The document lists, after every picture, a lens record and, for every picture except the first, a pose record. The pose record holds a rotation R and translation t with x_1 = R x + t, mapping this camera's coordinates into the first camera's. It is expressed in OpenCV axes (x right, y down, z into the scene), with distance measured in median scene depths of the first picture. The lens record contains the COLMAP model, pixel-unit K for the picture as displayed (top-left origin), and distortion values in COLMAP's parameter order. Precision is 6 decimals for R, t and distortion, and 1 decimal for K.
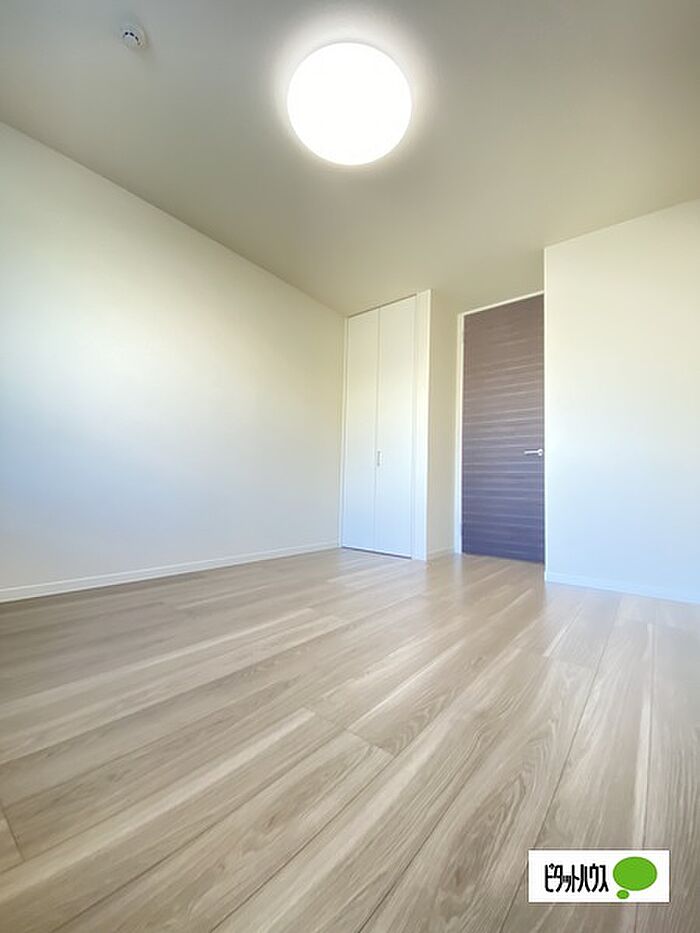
lens RADIAL K [[373.4, 0, 350.0], [0, 373.4, 466.5], [0, 0, 1]] dist [-0.009473, -0.000312]
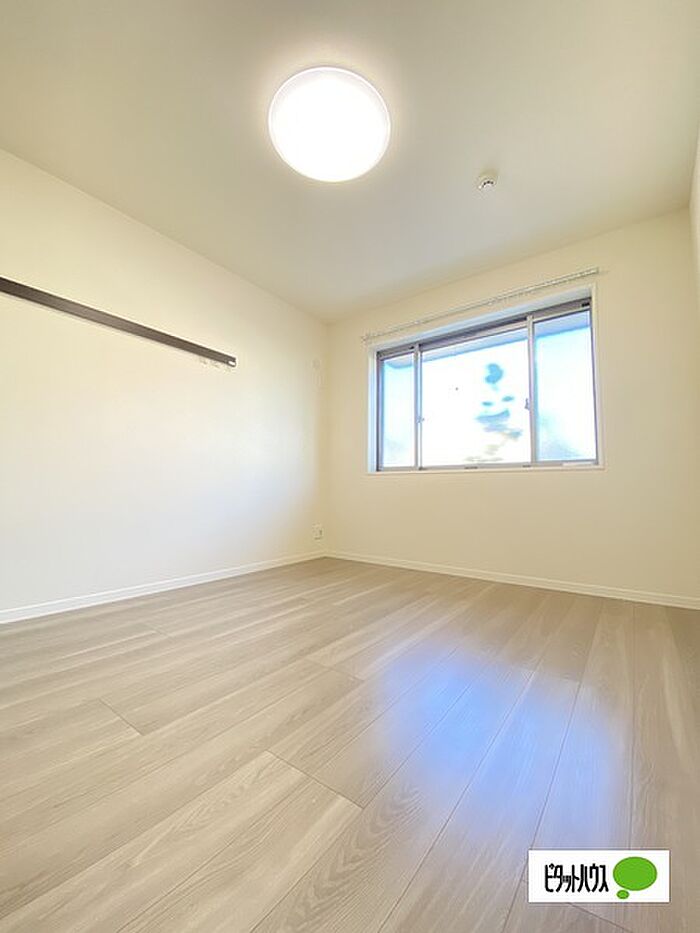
lens RADIAL K [[373.4, 0, 350.0], [0, 373.4, 466.5], [0, 0, 1]] dist [-0.009473, -0.000312]
pose [[-0.998732, -0.041167, -0.028990, -0.069008], [-0.037284, 0.991621, -0.123686, 0.087565], [0.033839, -0.122448, -0.991898, 2.256824]]
